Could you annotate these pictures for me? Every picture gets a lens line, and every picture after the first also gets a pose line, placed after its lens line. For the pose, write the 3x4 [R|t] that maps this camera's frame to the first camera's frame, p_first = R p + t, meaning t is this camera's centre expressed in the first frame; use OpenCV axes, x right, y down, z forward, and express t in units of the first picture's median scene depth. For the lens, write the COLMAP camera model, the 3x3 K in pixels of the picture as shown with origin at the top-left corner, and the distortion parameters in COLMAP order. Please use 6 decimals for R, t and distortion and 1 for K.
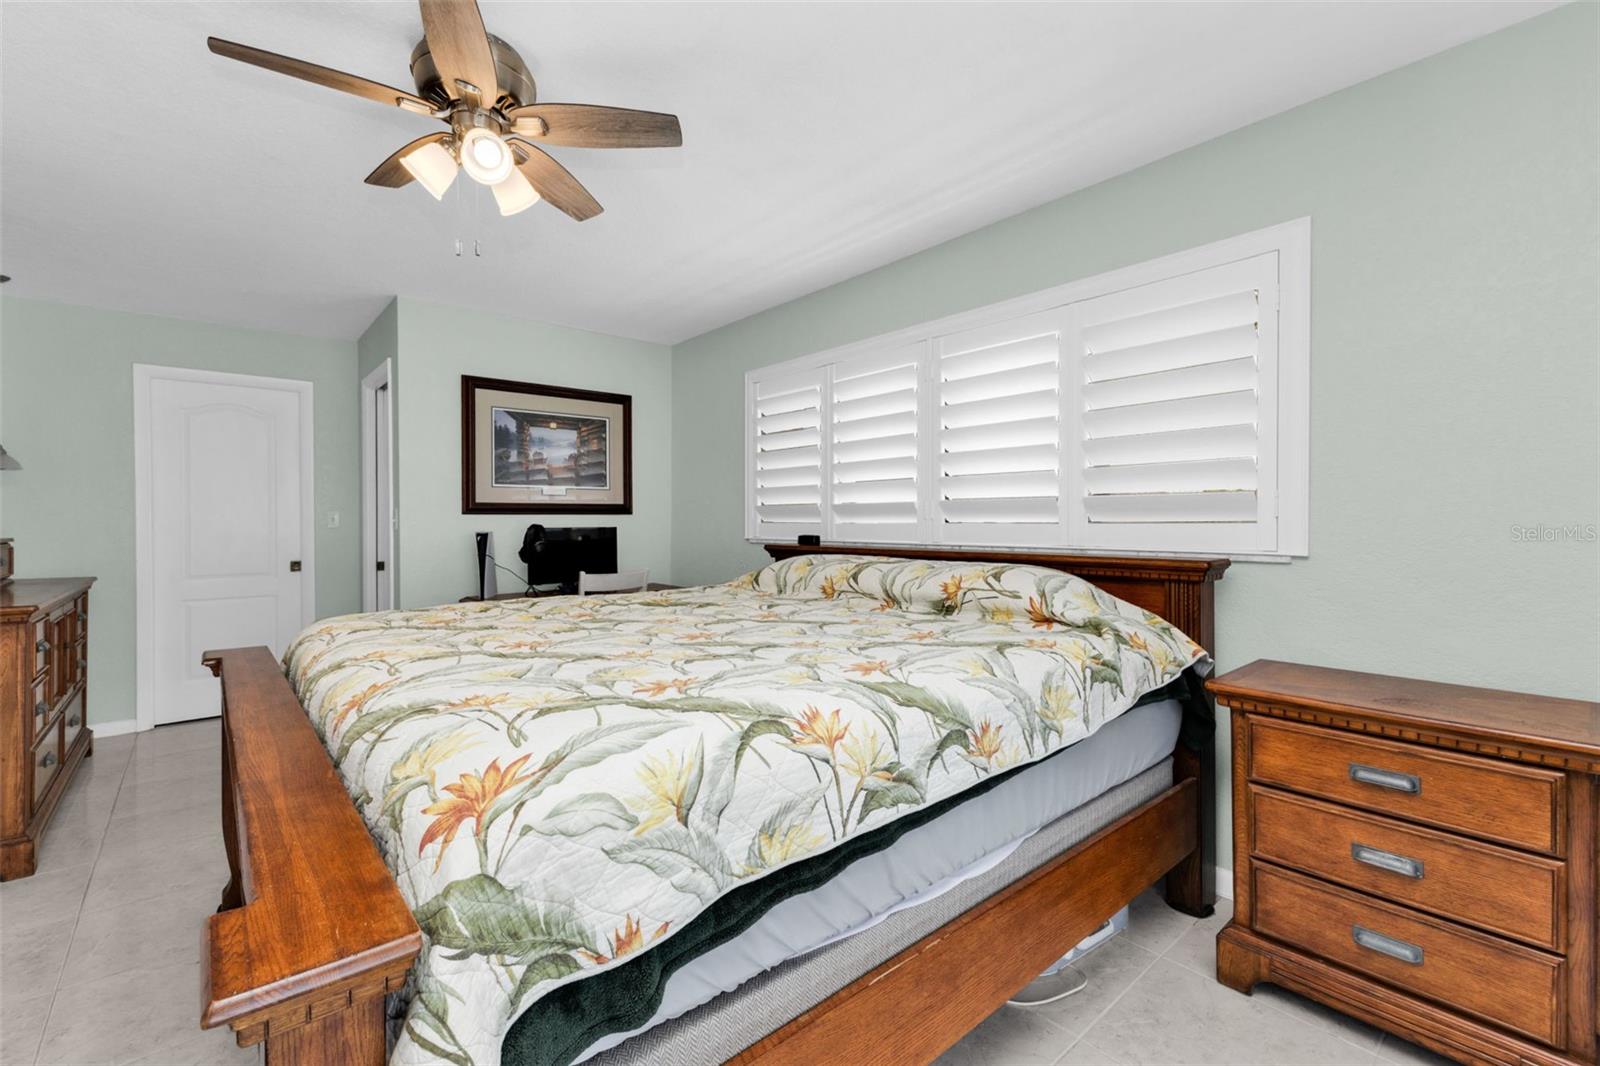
lens RADIAL K [[724.9, 0, 803.3], [0, 724.9, 524.1], [0, 0, 1]] dist [0.001727, 0.000043]
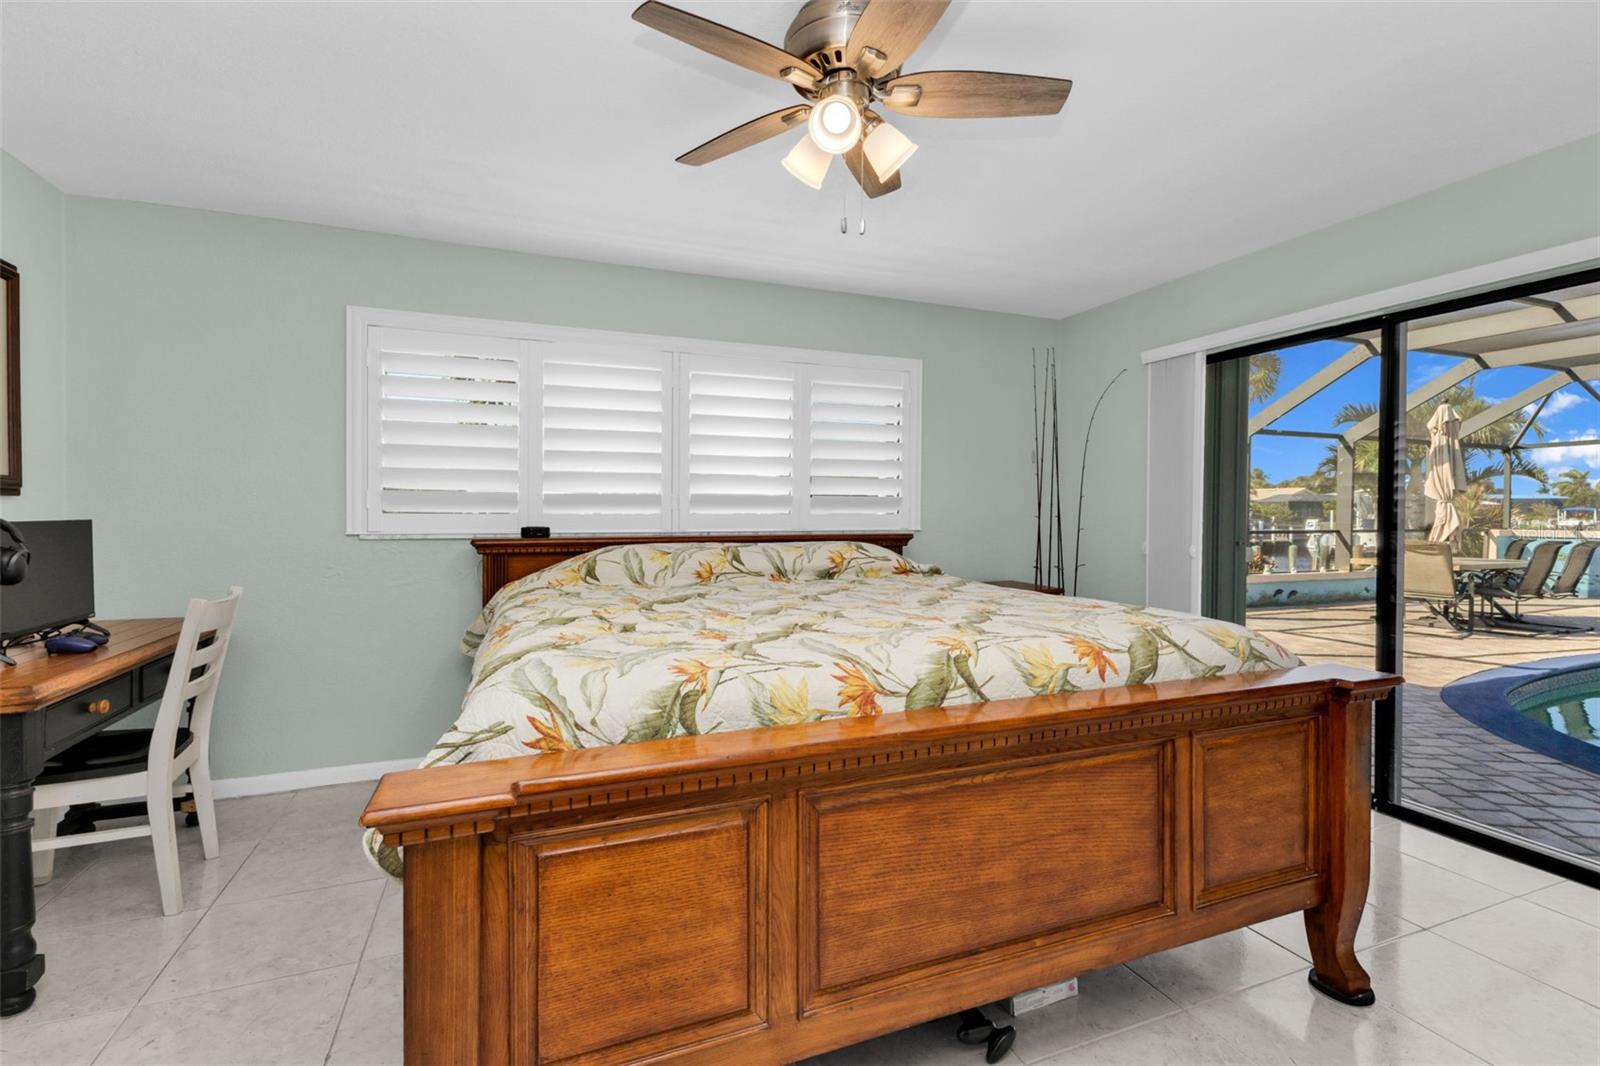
lens RADIAL K [[724.9, 0, 803.3], [0, 724.9, 524.1], [0, 0, 1]] dist [0.001727, 0.000043]
pose [[0.311075, -0.008122, 0.950350, -0.969256], [0.001622, 0.999967, 0.008015, 0.006457], [-0.950384, -0.000952, 0.311078, 0.517739]]
